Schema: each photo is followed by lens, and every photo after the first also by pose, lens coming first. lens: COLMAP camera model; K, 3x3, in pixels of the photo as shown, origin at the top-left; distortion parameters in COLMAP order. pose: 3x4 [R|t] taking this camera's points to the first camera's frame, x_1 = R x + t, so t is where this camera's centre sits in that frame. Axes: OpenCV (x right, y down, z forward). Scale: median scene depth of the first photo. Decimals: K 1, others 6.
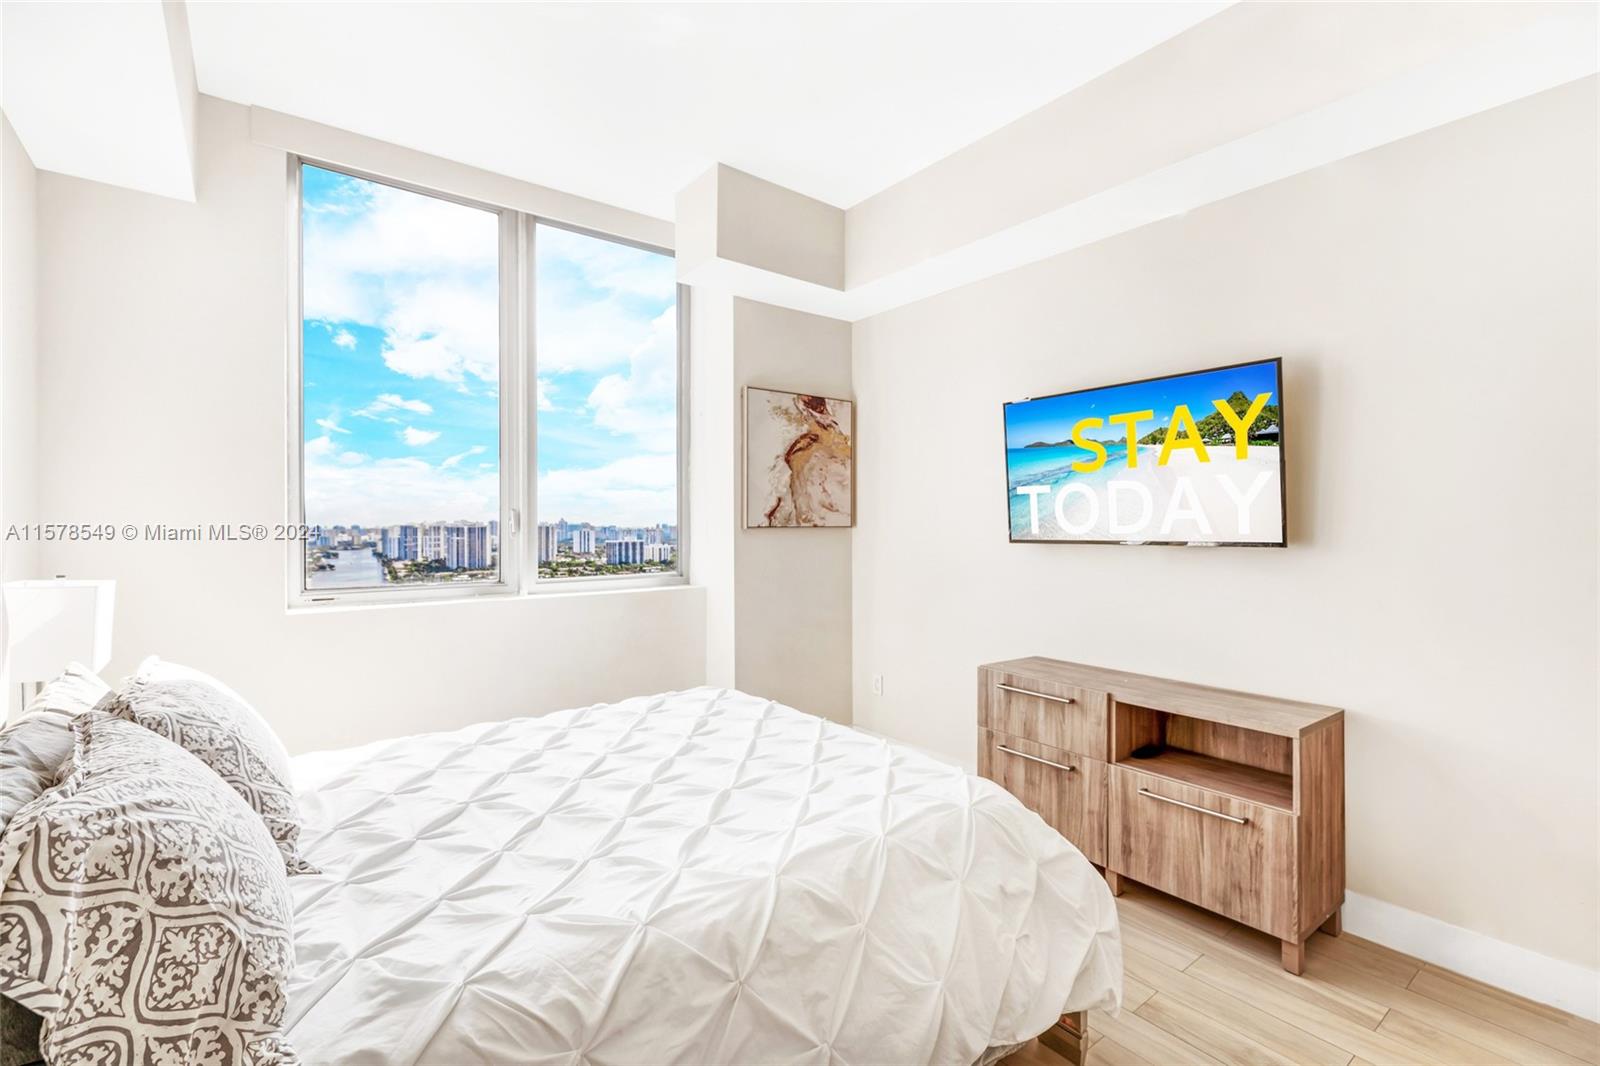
lens RADIAL K [[754.9, 0, 797.7], [0, 754.9, 527.8], [0, 0, 1]] dist [0.009400, -0.000545]
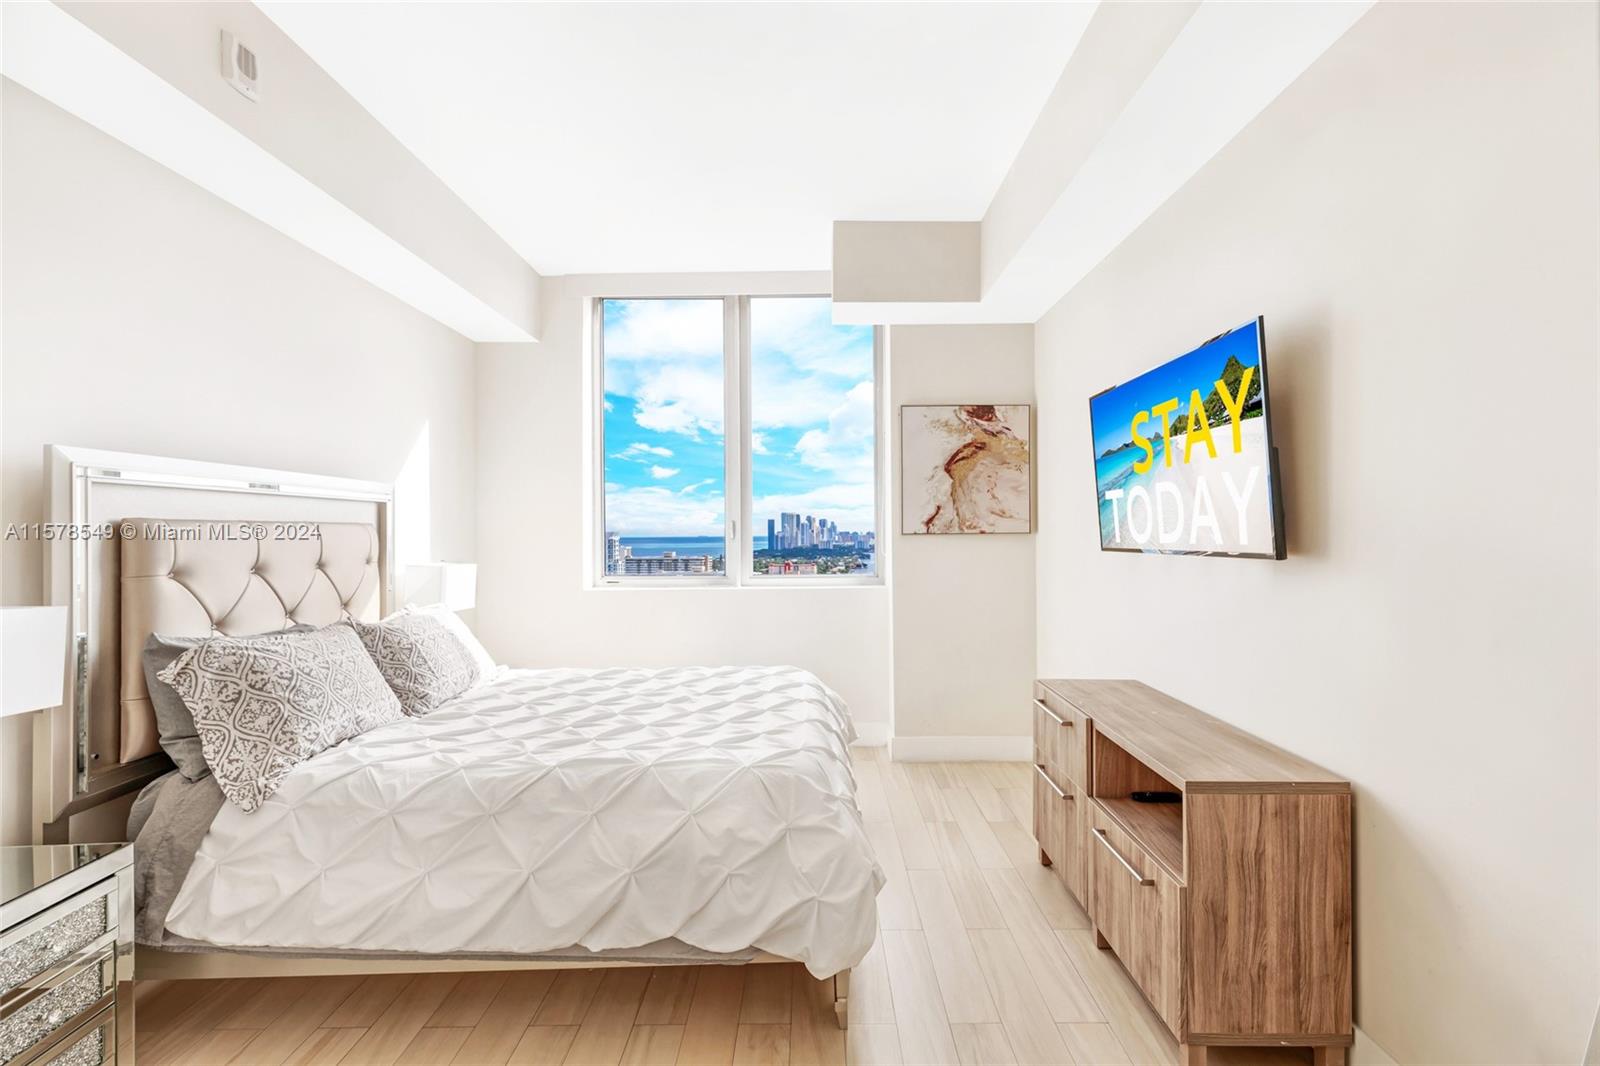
lens RADIAL K [[759.4, 0, 801.1], [0, 759.4, 529.1], [0, 0, 1]] dist [0.002076, -0.000388]
pose [[0.760917, -0.006686, -0.648815, 0.672687], [0.003563, 0.999975, -0.006126, -0.001803], [0.648840, 0.002350, 0.760921, 0.083404]]
